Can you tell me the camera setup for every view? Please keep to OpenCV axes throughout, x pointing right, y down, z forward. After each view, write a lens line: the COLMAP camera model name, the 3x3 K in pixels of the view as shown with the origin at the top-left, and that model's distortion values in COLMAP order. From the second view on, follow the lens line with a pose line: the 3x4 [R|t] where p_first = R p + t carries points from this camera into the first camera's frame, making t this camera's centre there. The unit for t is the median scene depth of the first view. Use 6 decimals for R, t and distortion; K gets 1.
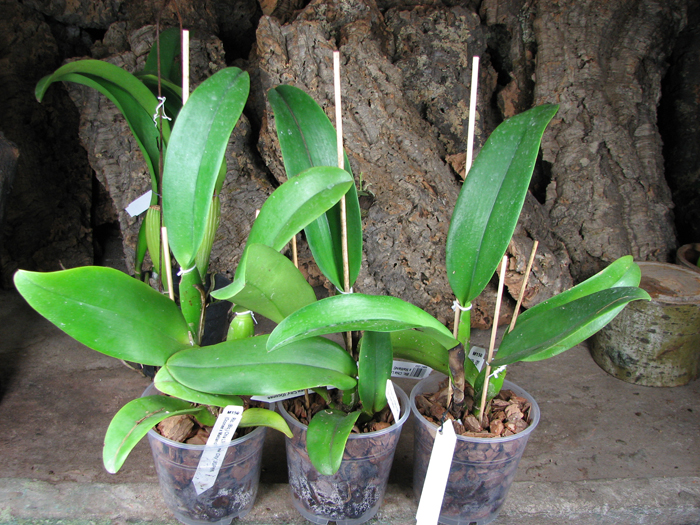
lens RADIAL K [[756.1, 0, 334.3], [0, 756.1, 284.3], [0, 0, 1]] dist [-0.209022, 0.283989]
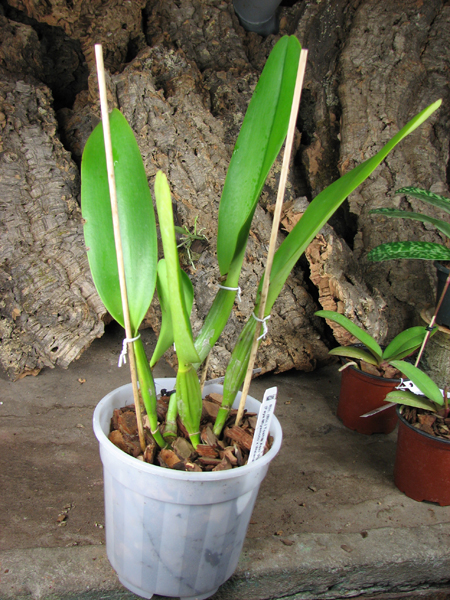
lens RADIAL K [[648.1, 0, 206.7], [0, 648.1, 290.0], [0, 0, 1]] dist [-0.209022, 0.283989]
pose [[0.989012, 0.008881, 0.147567, -0.066795], [-0.000427, 0.998361, -0.057224, -0.000816], [-0.147834, 0.056532, 0.987395, 0.126064]]
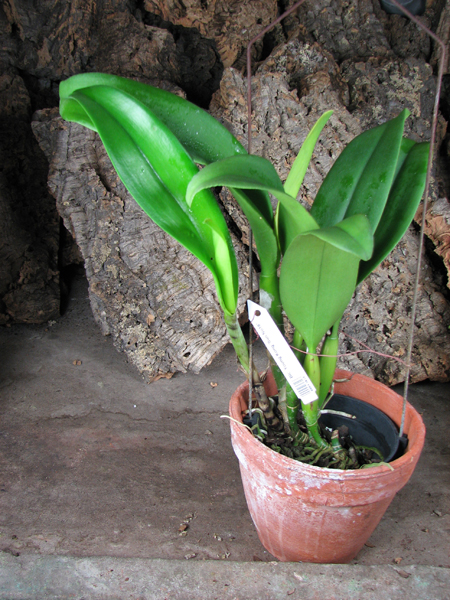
lens RADIAL K [[648.1, 0, 206.7], [0, 648.1, 290.0], [0, 0, 1]] dist [-0.209022, 0.283989]
pose [[0.995895, 0.015264, -0.089219, -0.039619], [-0.016144, 0.999828, -0.009152, -0.045445], [0.089064, 0.010555, 0.995970, 0.121505]]
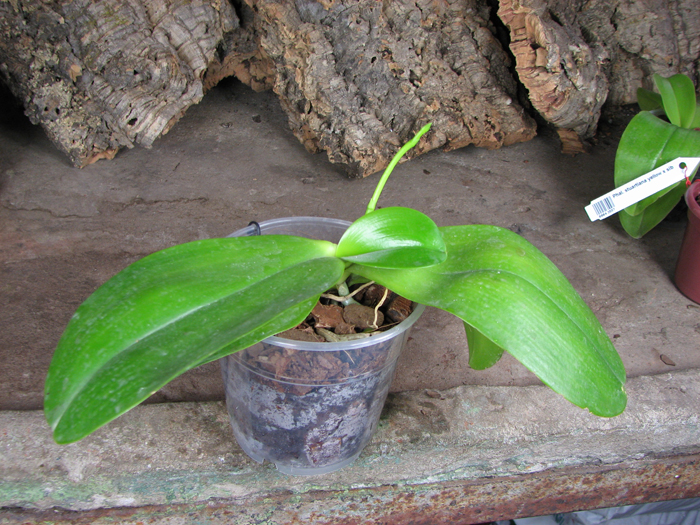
lens RADIAL K [[756.1, 0, 334.3], [0, 756.1, 284.3], [0, 0, 1]] dist [-0.209022, 0.283989]
pose [[0.996121, -0.029727, 0.082818, -0.018963], [0.009138, 0.971064, 0.238645, 0.011755], [-0.087516, -0.236963, 0.967569, 0.250732]]
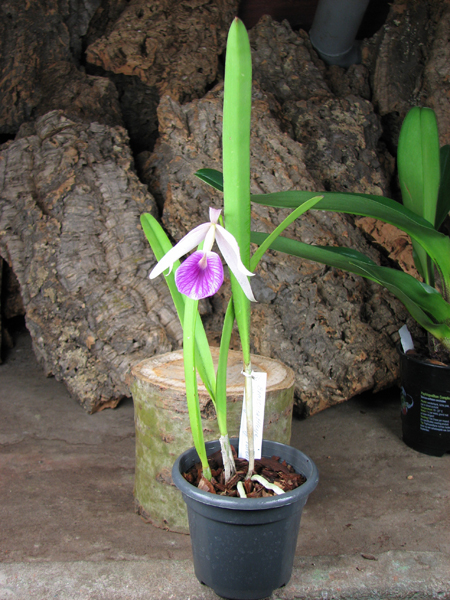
lens RADIAL K [[646.9, 0, 208.5], [0, 646.9, 288.0], [0, 0, 1]] dist [-0.201375, 0.261496]
pose [[0.997110, -0.055852, -0.051491, -0.004188], [0.043957, 0.977021, -0.208560, 0.081332], [0.061957, 0.205694, 0.976653, 0.188748]]
